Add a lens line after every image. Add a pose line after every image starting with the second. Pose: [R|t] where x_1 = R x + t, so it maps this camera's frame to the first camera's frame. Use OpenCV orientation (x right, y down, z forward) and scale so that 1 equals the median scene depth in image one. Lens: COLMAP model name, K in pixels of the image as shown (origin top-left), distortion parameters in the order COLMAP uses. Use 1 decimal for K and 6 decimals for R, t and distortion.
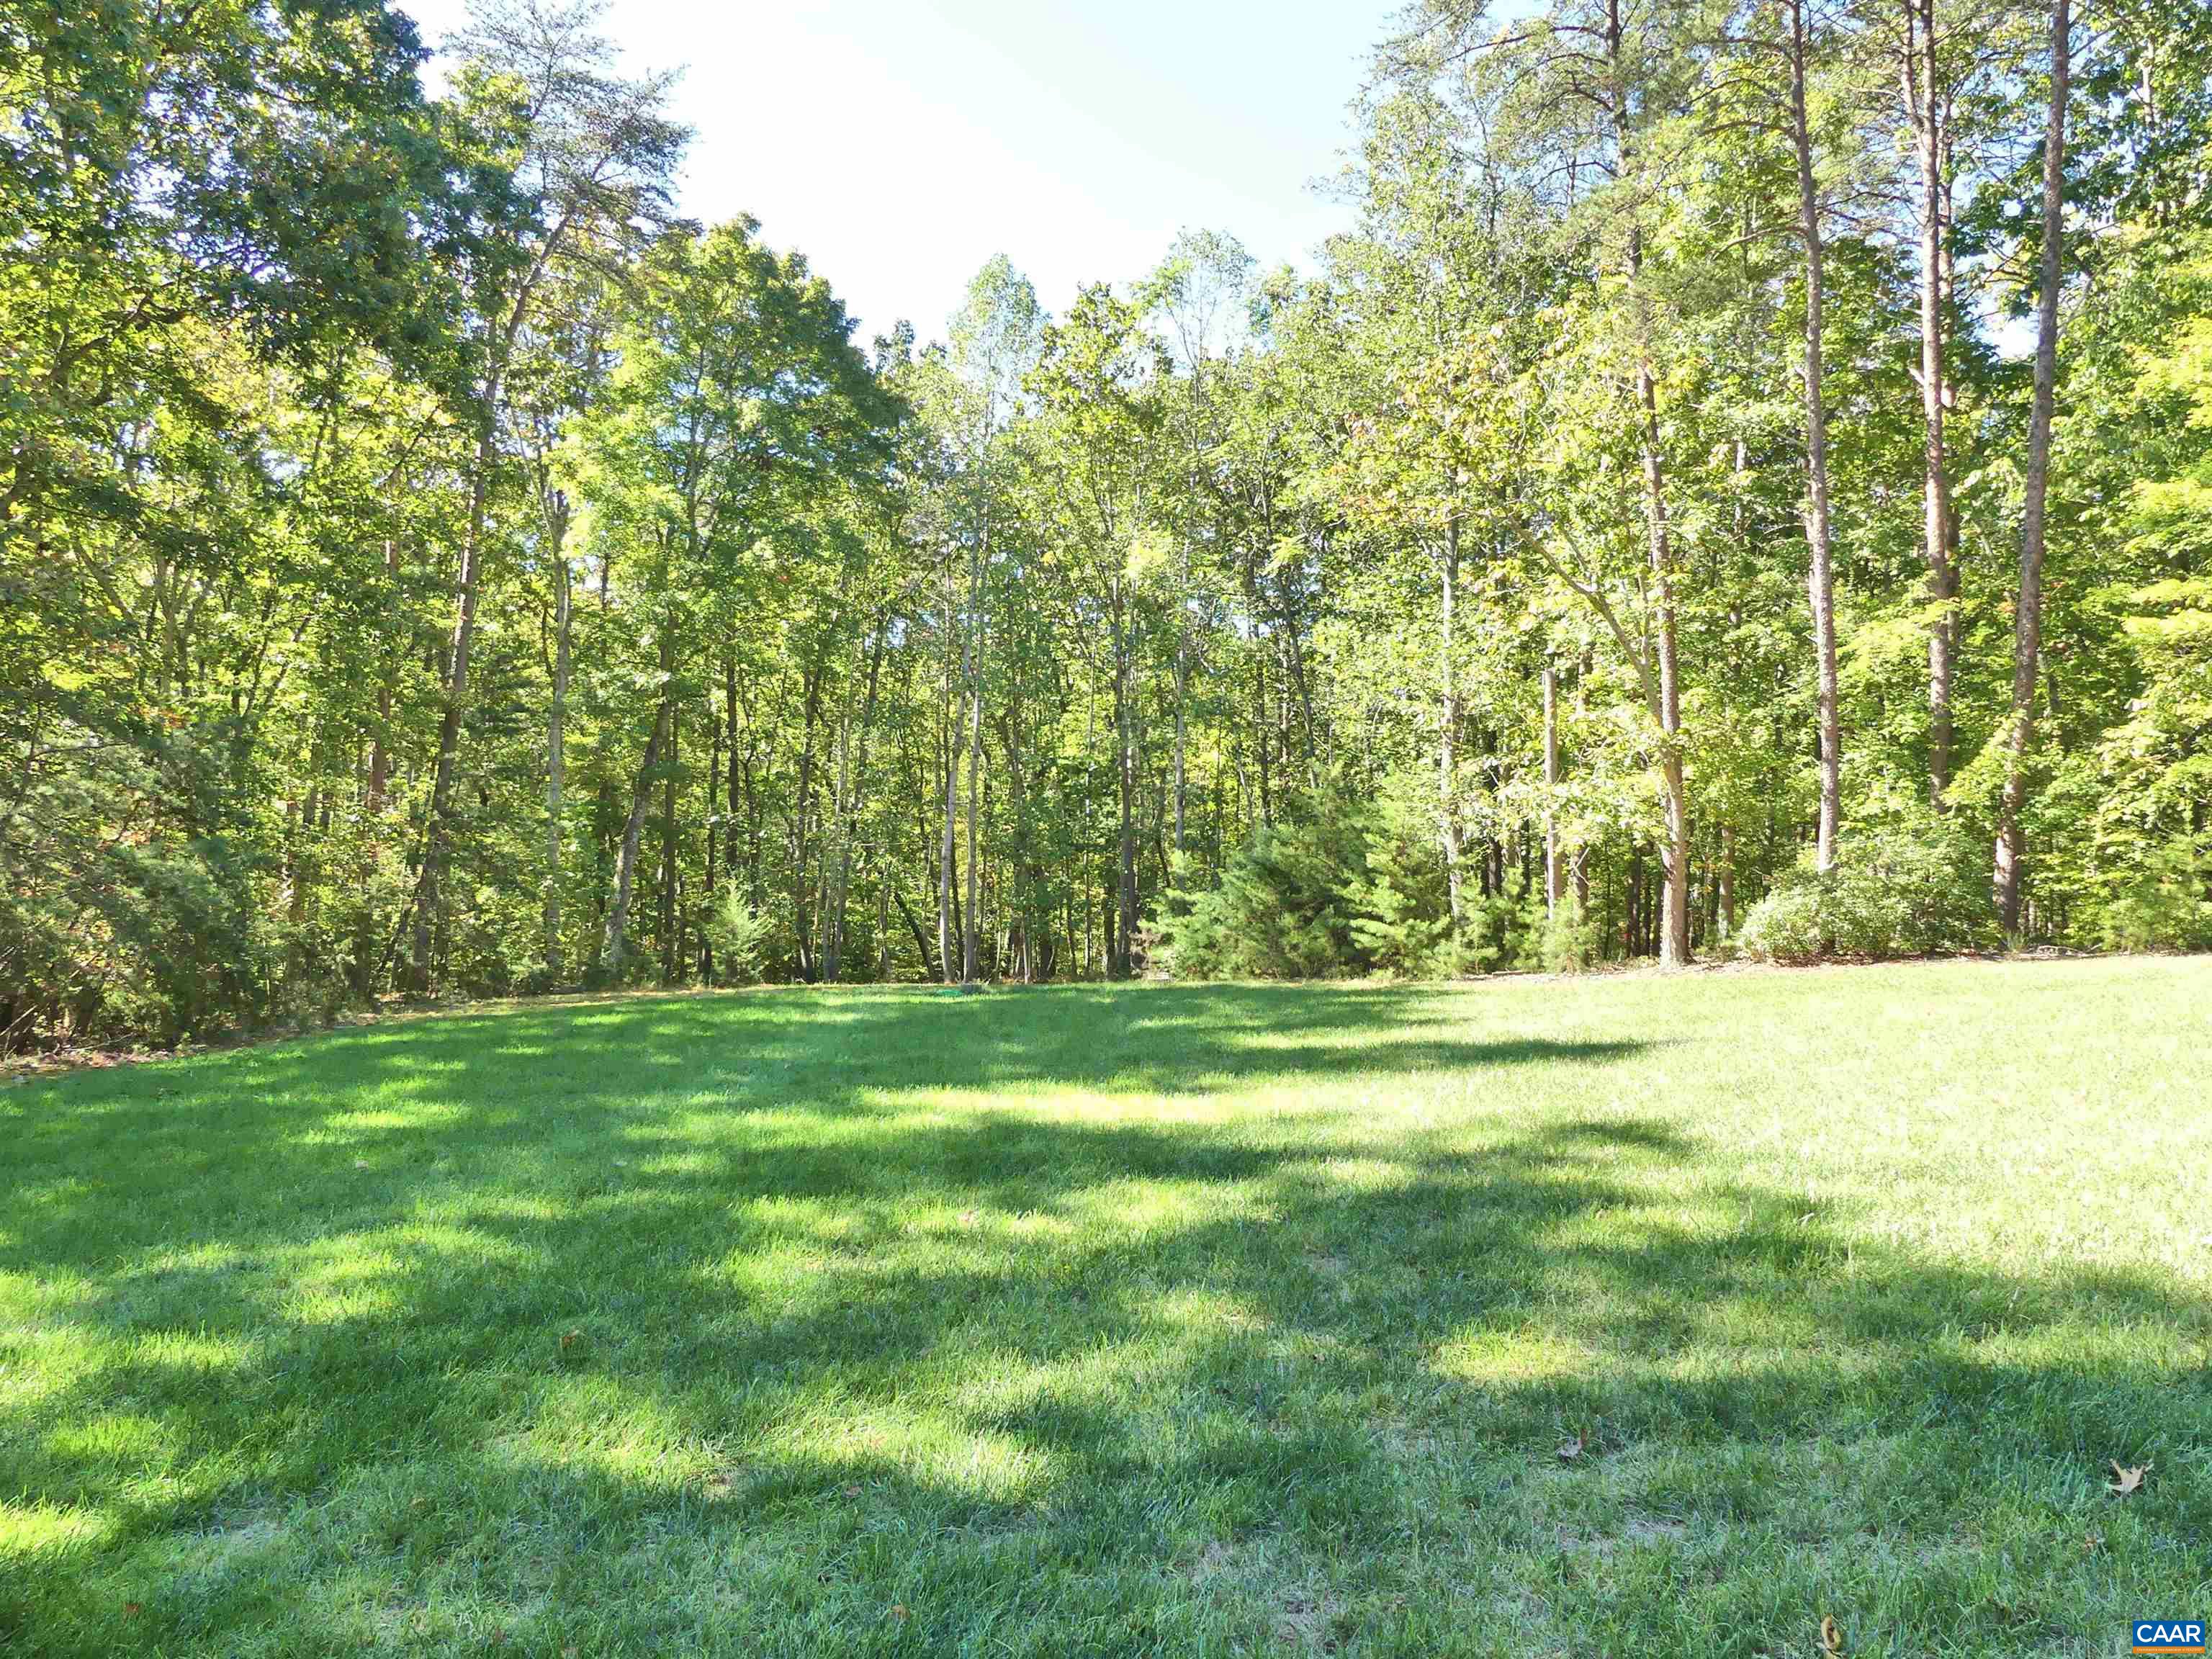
lens RADIAL K [[1645.4, 0, 1118.0], [0, 1645.4, 824.9], [0, 0, 1]] dist [-0.039165, 0.036523]
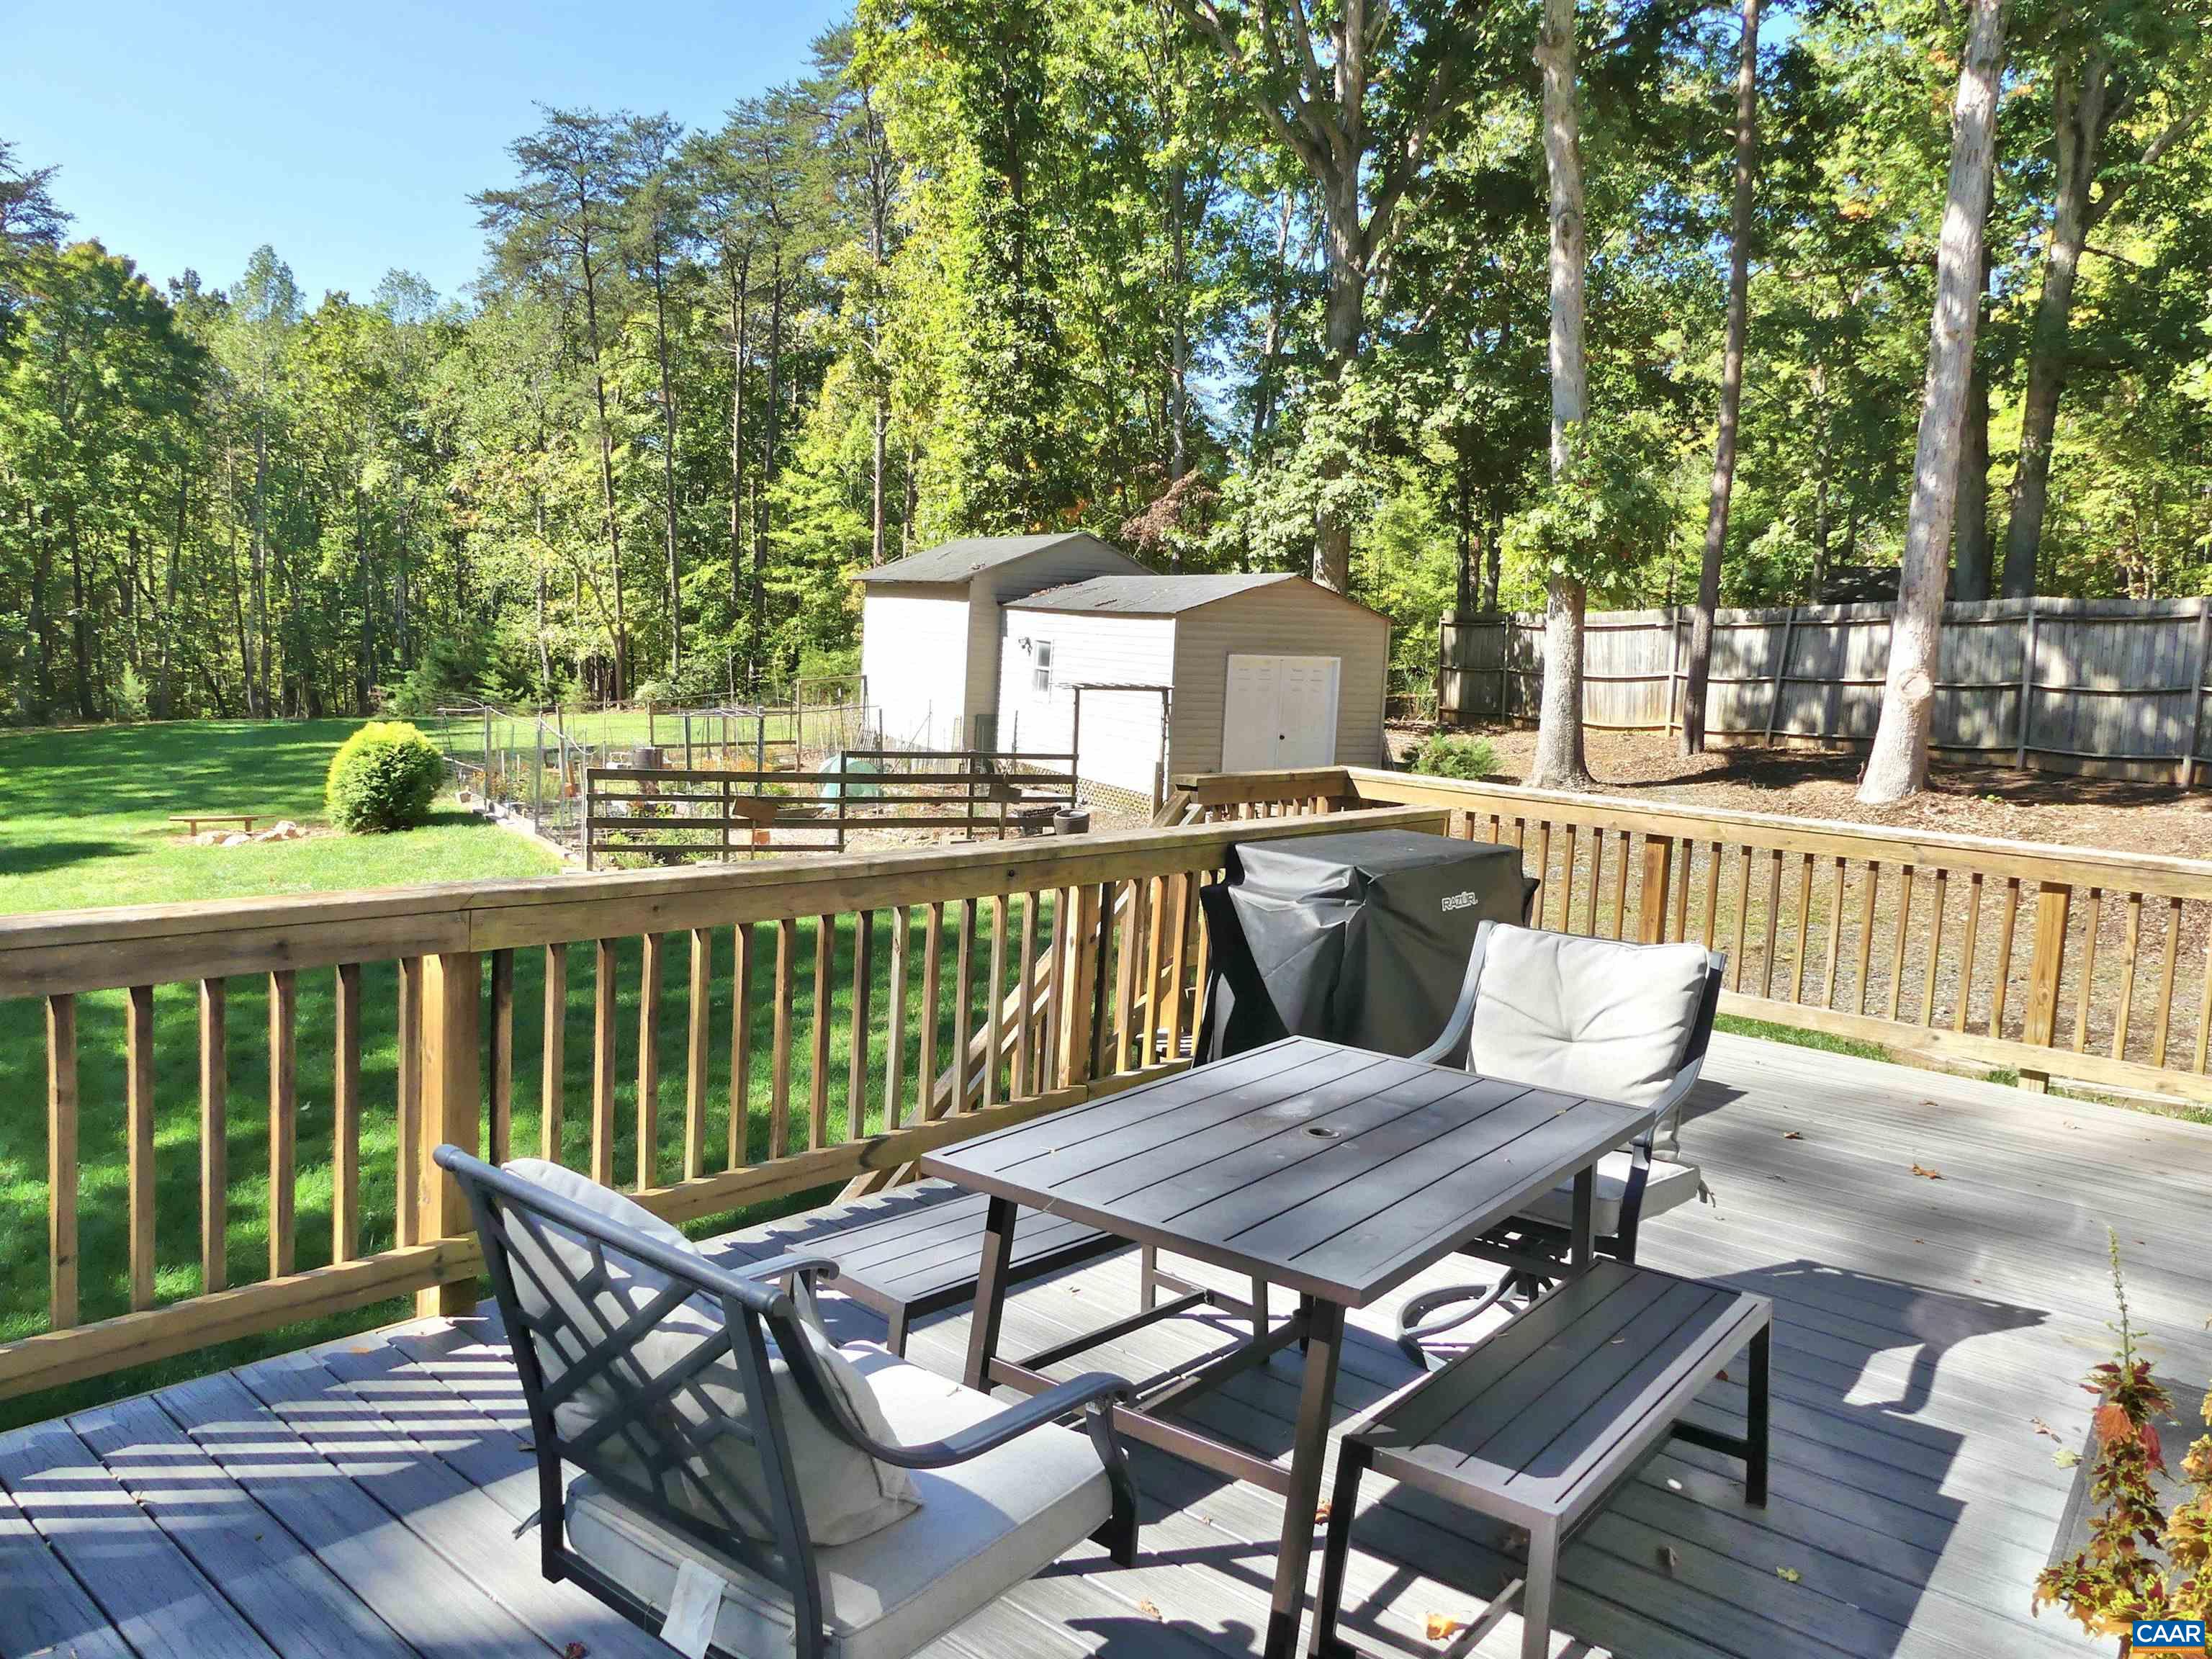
lens RADIAL K [[1645.4, 0, 1106.8], [0, 1645.4, 832.5], [0, 0, 1]] dist [-0.039165, 0.036523]
pose [[0.911493, -0.030623, 0.410175, 0.004866], [-0.035718, 0.987565, 0.153103, -0.108131], [-0.409762, -0.154203, 0.899064, -1.231399]]
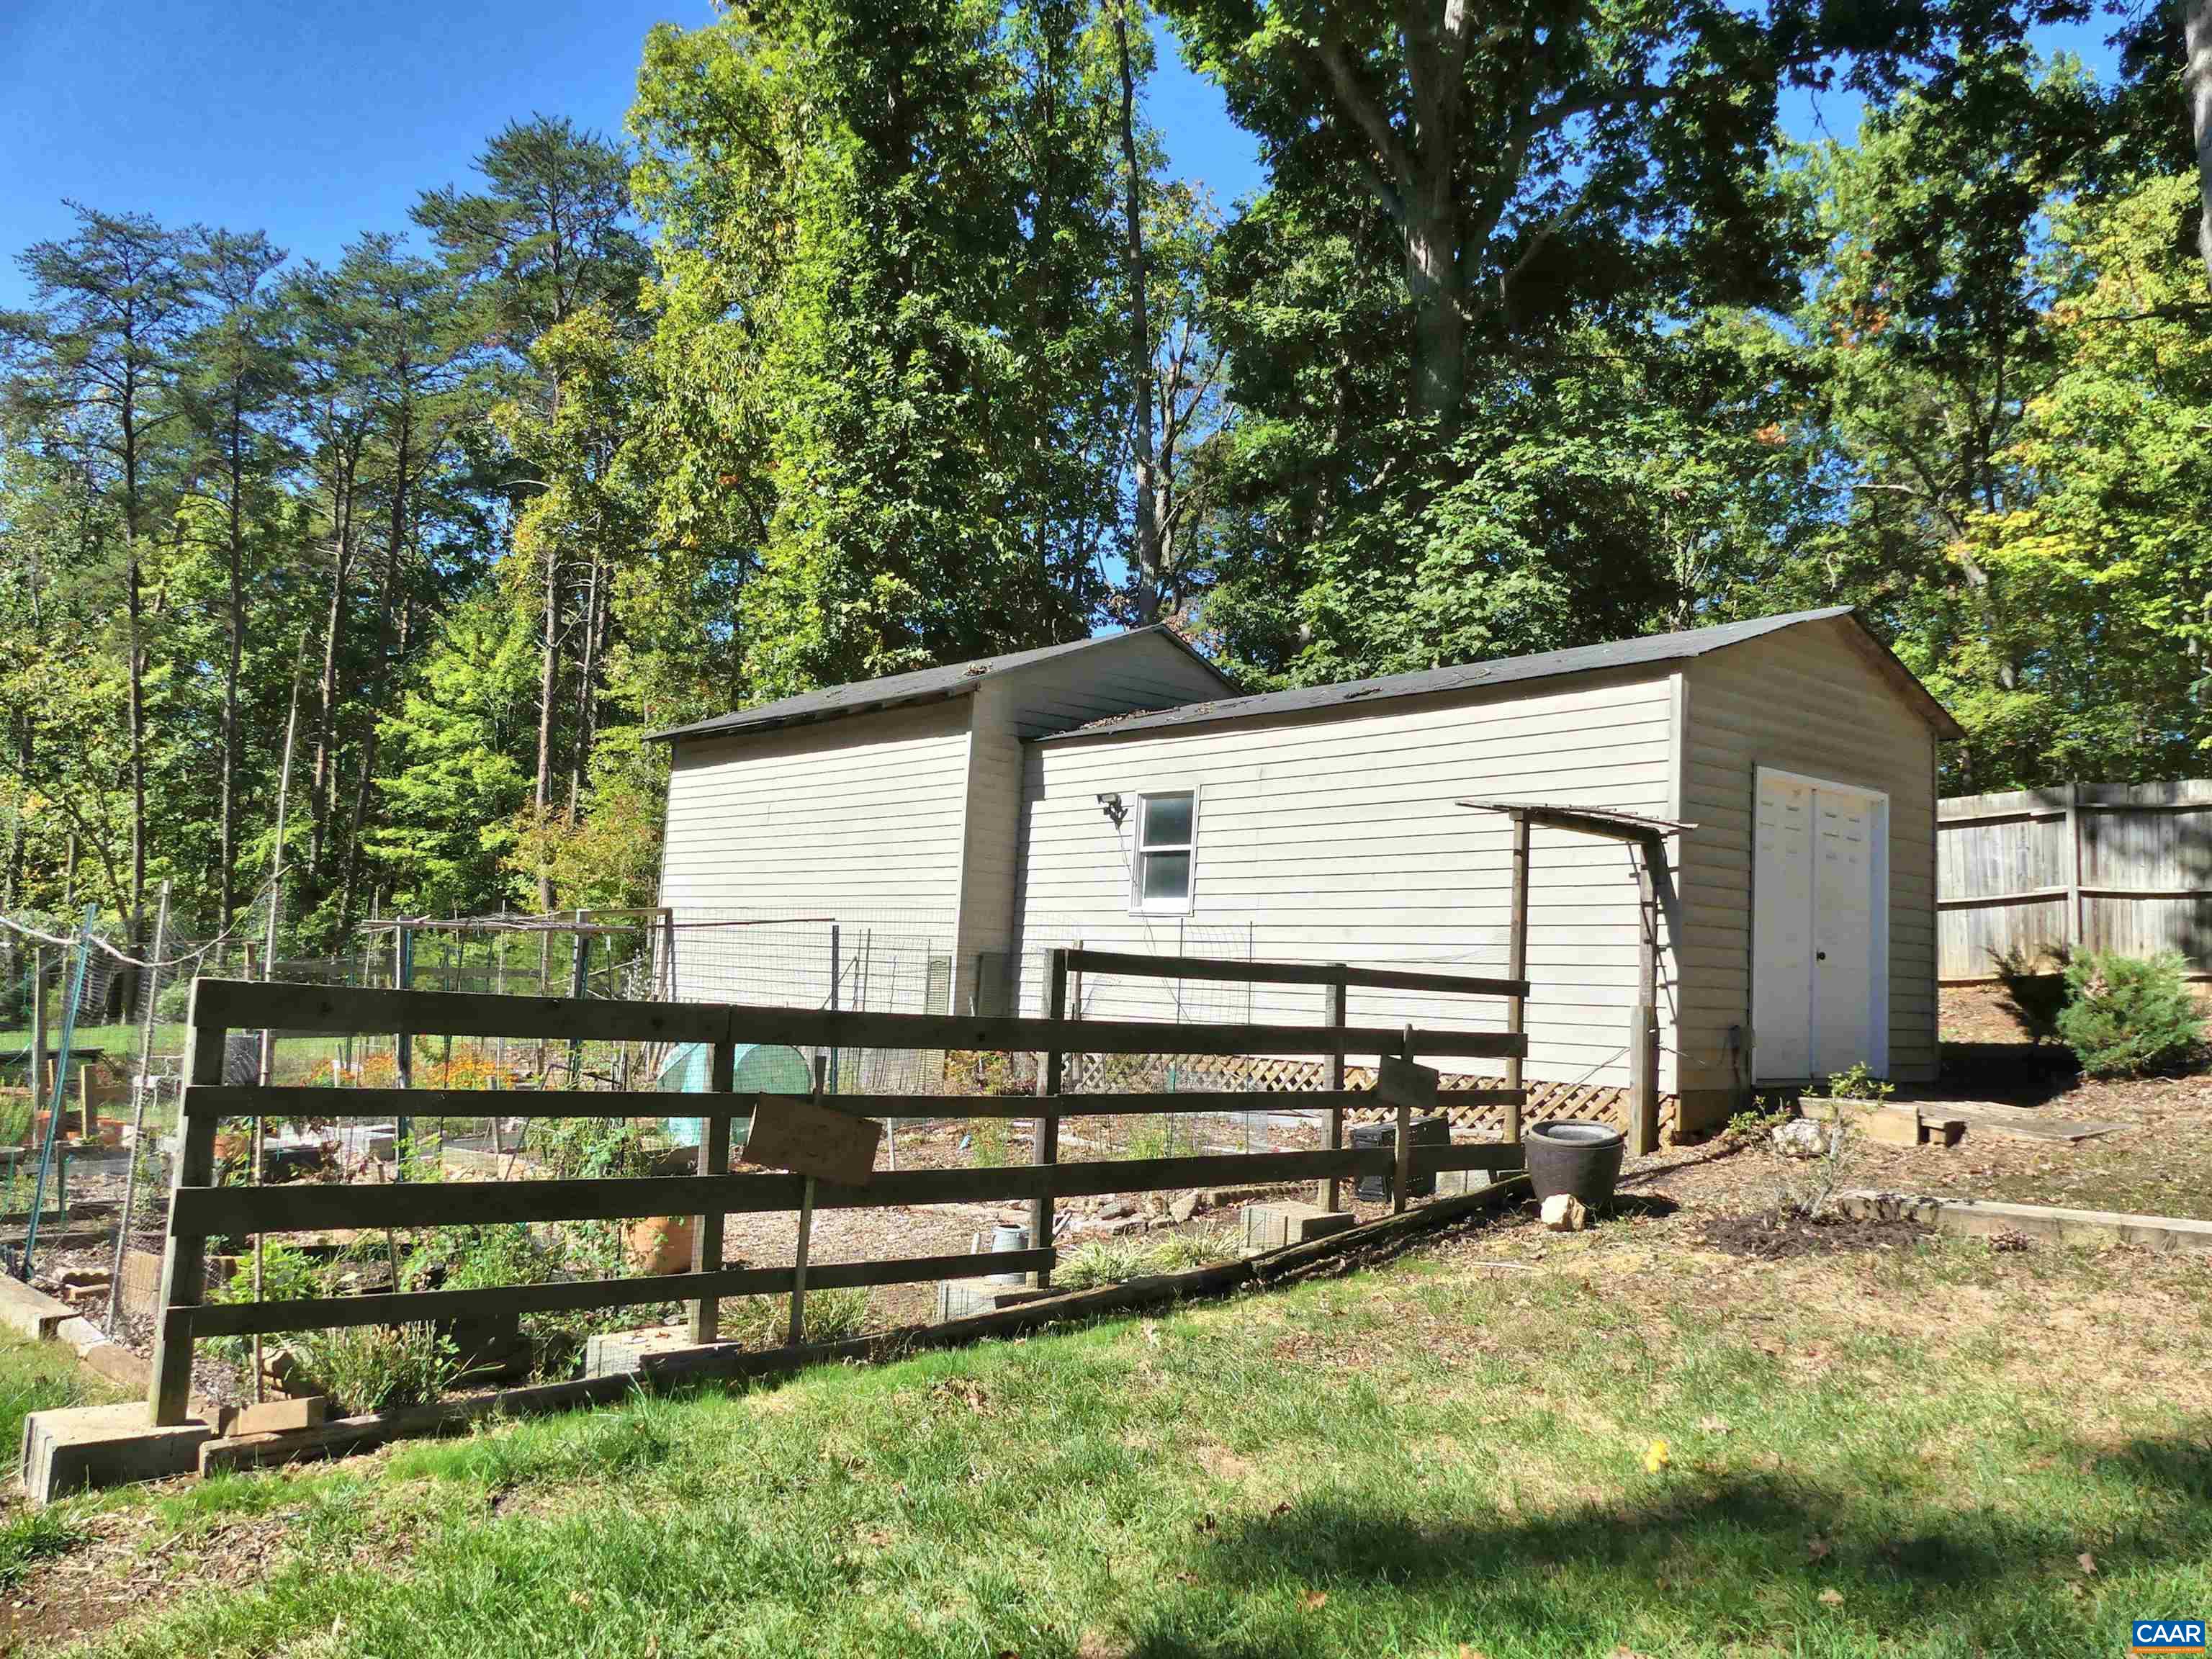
lens RADIAL K [[1645.4, 0, 1127.2], [0, 1645.4, 841.2], [0, 0, 1]] dist [-0.039165, 0.036523]
pose [[0.768584, 0.065566, 0.636380, 0.046025], [-0.039511, 0.997700, -0.055072, -0.043204], [-0.638527, 0.017183, 0.769407, -0.792903]]
